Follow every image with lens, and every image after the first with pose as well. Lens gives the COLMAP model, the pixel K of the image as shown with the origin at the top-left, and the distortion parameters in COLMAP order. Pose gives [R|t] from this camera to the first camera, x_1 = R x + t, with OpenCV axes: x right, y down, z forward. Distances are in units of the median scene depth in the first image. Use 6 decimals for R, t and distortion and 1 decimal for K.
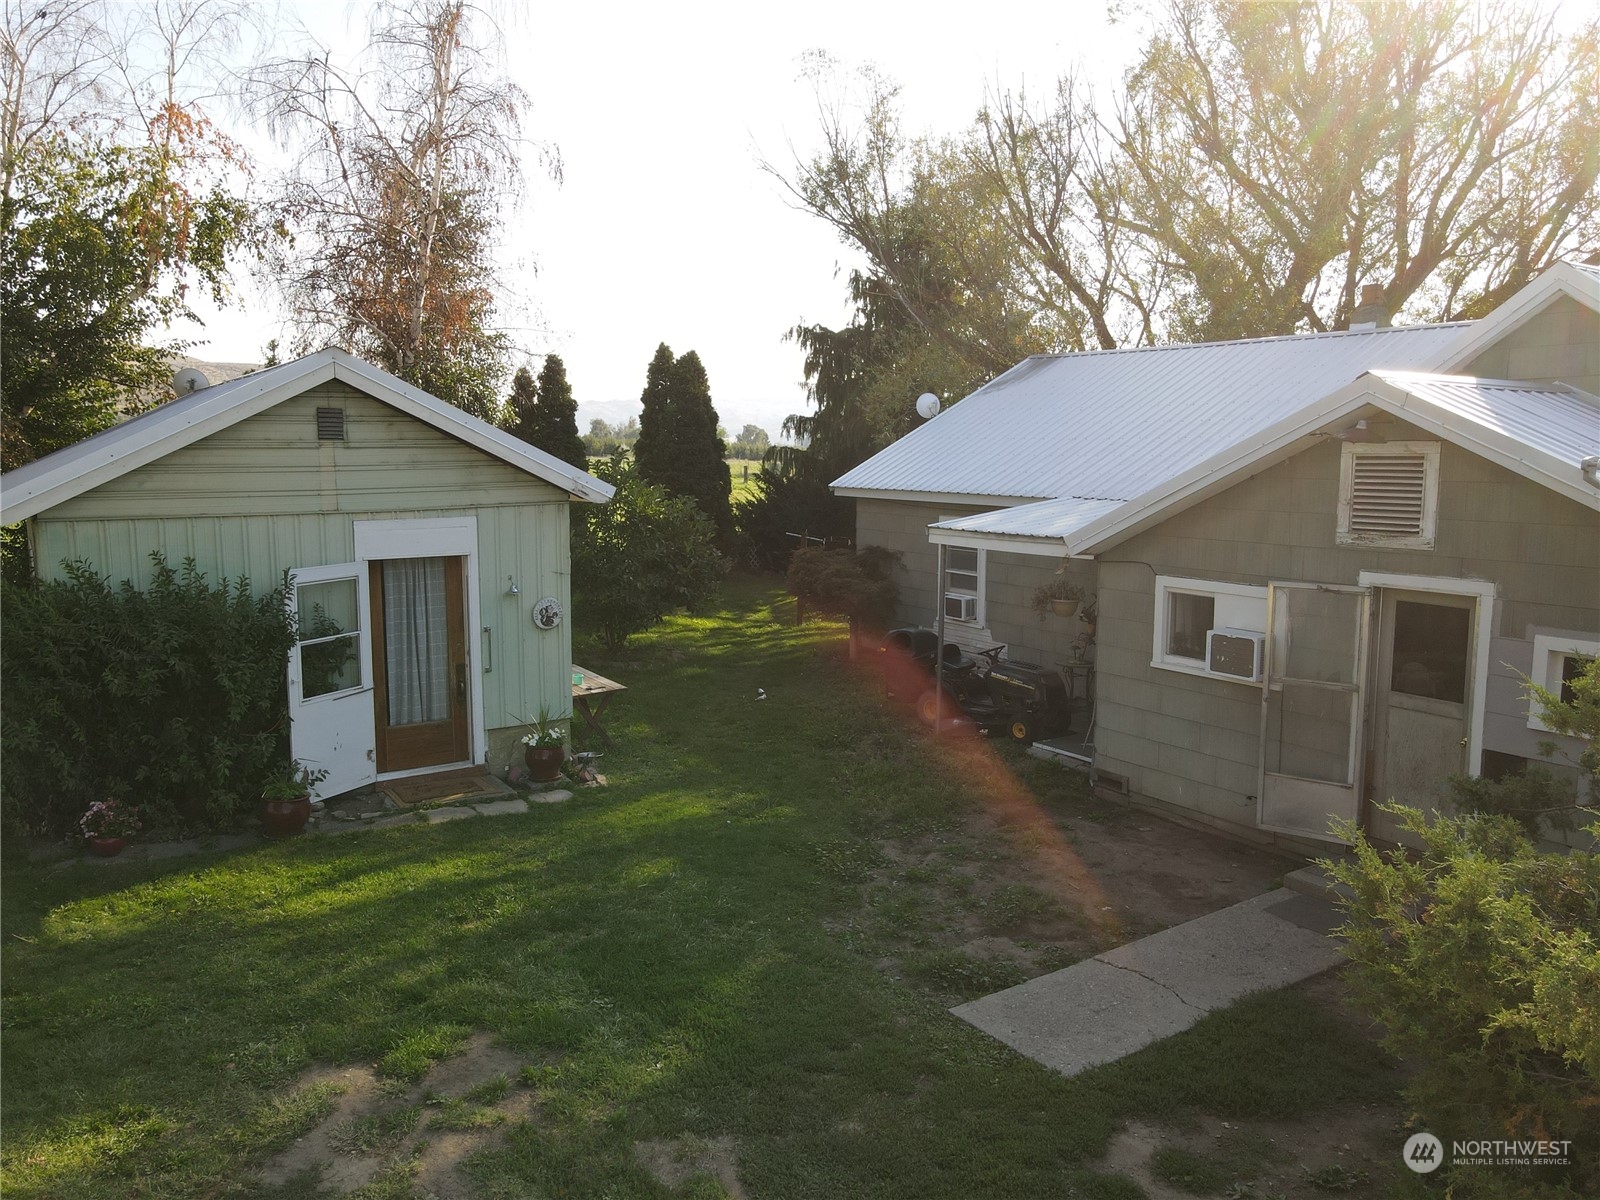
lens RADIAL K [[1128.3, 0, 801.9], [0, 1128.3, 596.7], [0, 0, 1]] dist [0.004018, 0.011127]
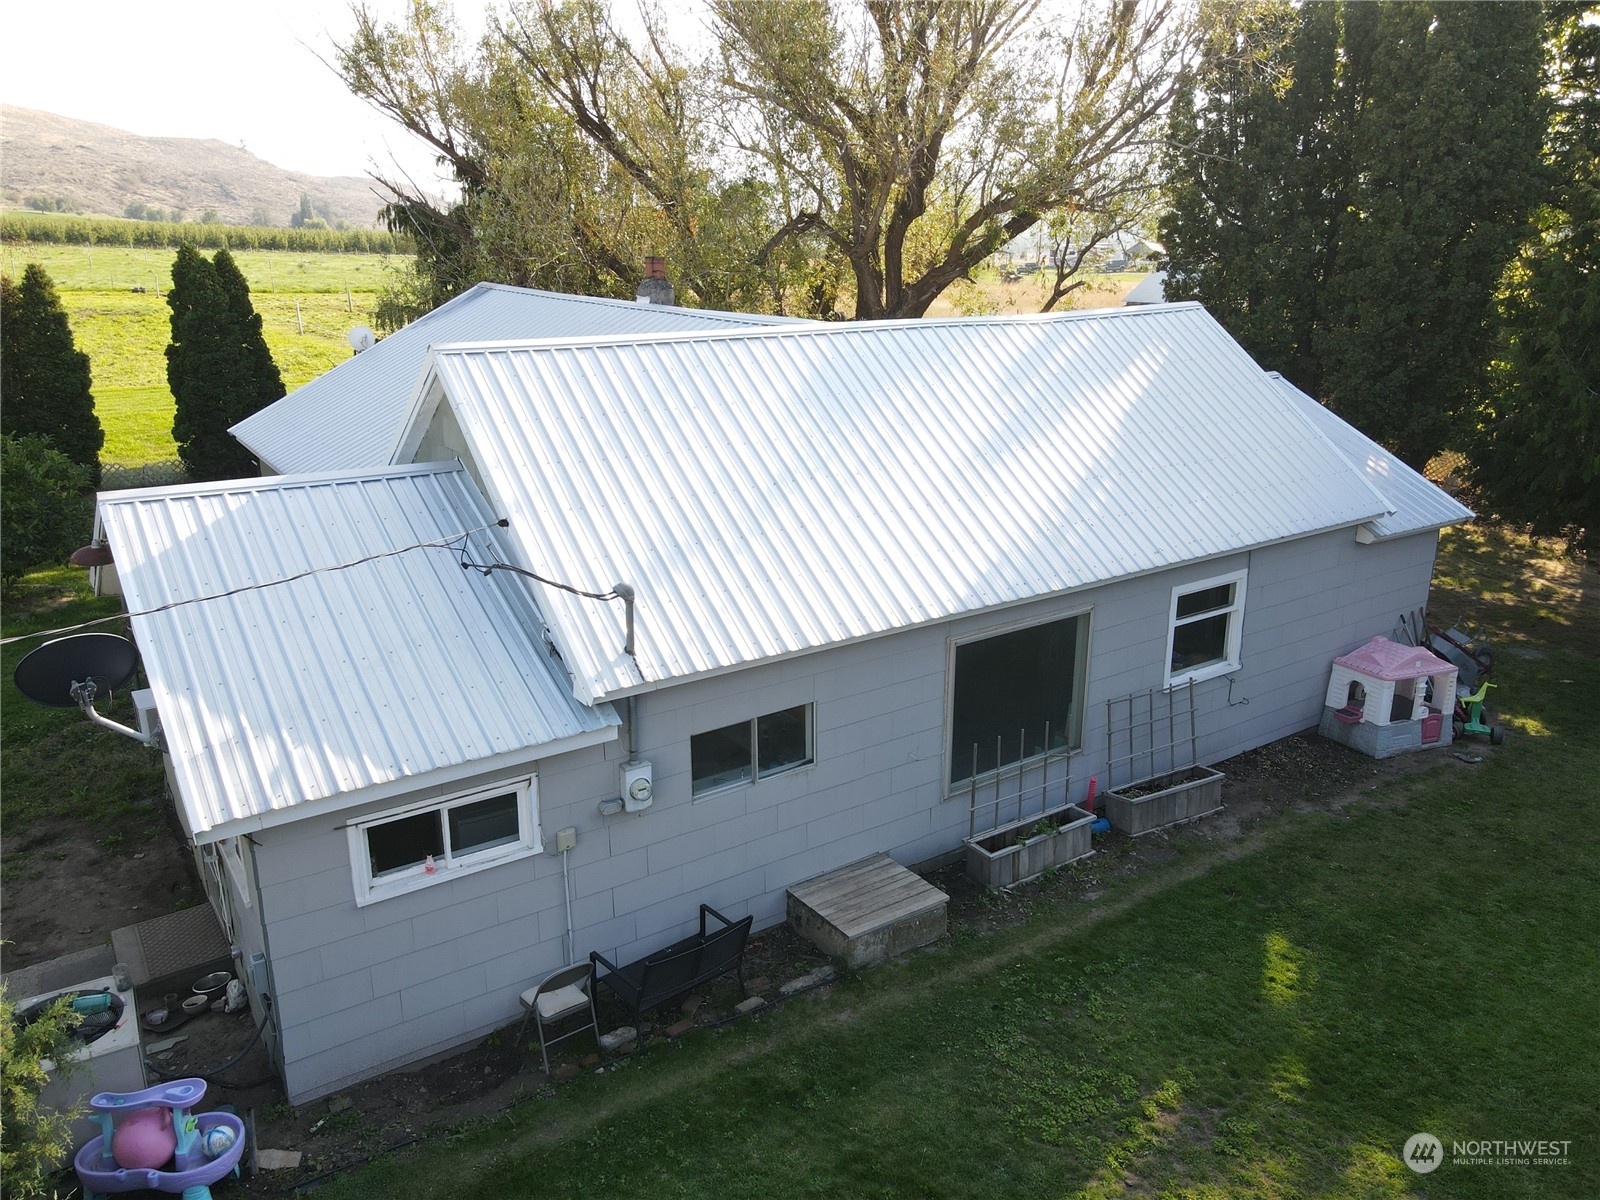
lens RADIAL K [[1128.3, 0, 793.3], [0, 1128.3, 596.5], [0, 0, 1]] dist [0.004018, 0.011127]
pose [[0.999972, 0.005509, 0.005110, 0.863895], [-0.006374, 0.982027, 0.188633, -0.243760], [-0.003979, -0.188660, 0.982034, -0.038070]]
